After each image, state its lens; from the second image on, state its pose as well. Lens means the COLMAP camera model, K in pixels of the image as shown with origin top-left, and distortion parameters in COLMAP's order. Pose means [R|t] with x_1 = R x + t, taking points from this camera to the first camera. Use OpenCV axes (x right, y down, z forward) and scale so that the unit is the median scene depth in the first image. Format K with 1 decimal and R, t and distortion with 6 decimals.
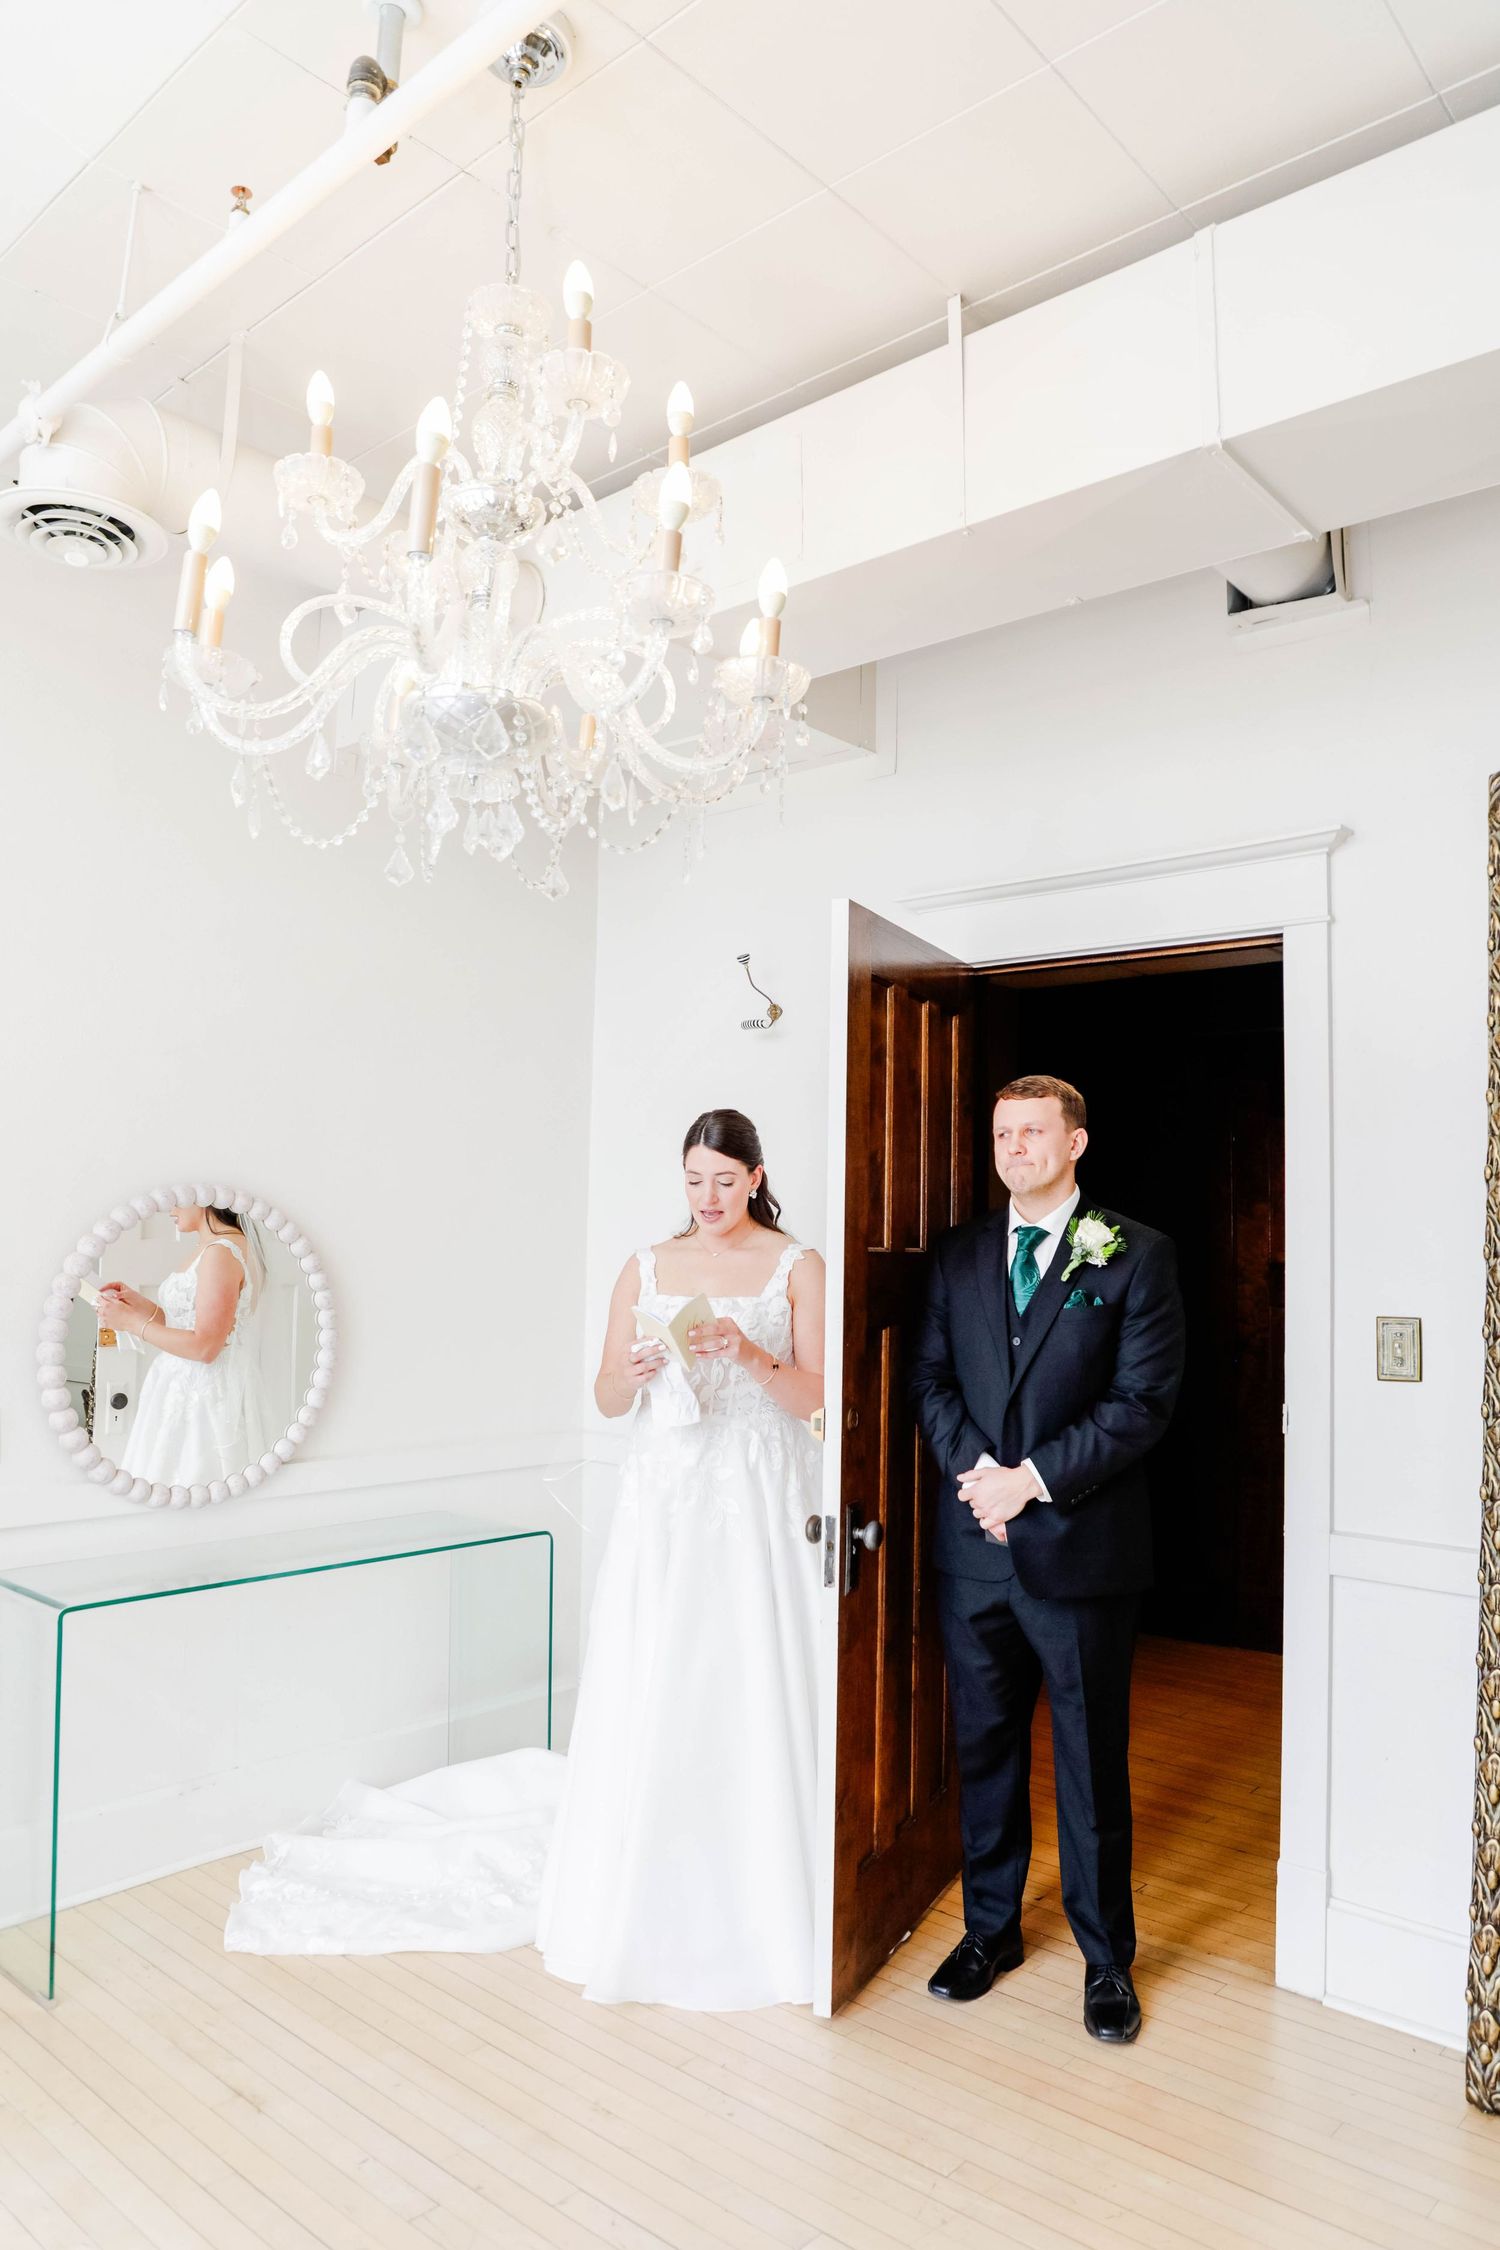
lens RADIAL K [[1512.4, 0, 750.0], [0, 1512.4, 1125.0], [0, 0, 1]] dist [-0.085157, 0.048099]
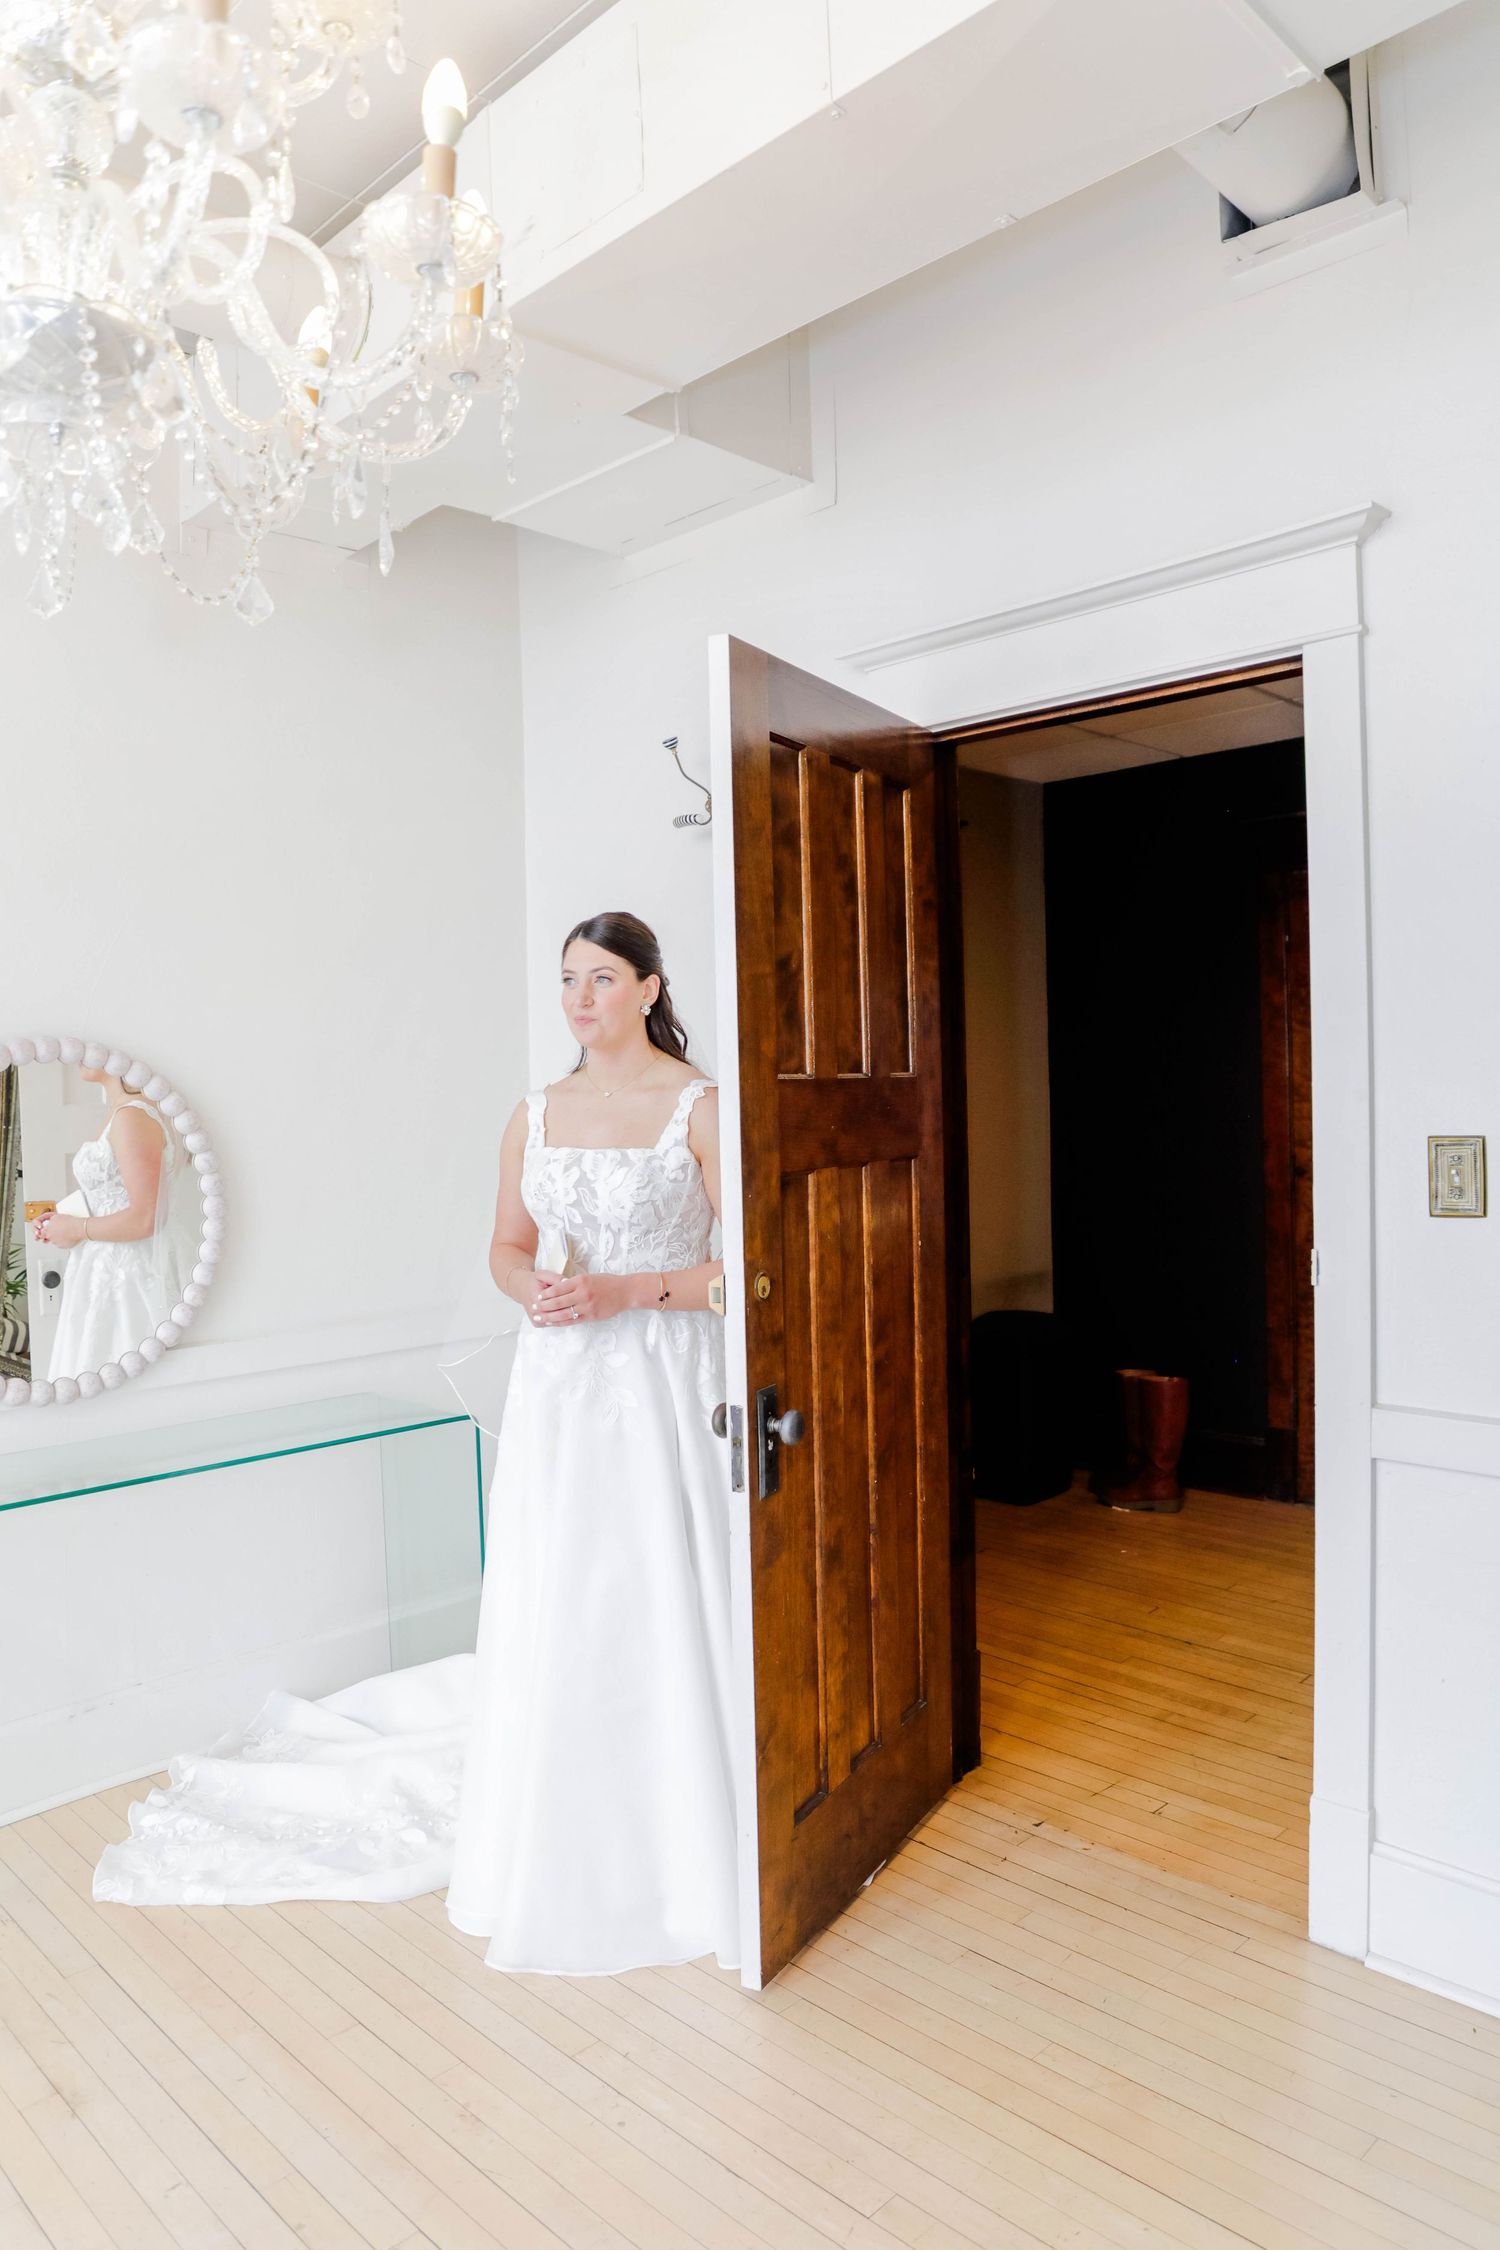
lens RADIAL K [[1491.2, 0, 747.0], [0, 1491.2, 1107.6], [0, 0, 1]] dist [-0.076488, 0.030778]
pose [[0.996798, -0.041231, -0.068513, 0.110057], [0.047448, 0.994652, 0.091734, 0.023831], [0.064364, -0.094691, 0.993424, 0.197192]]
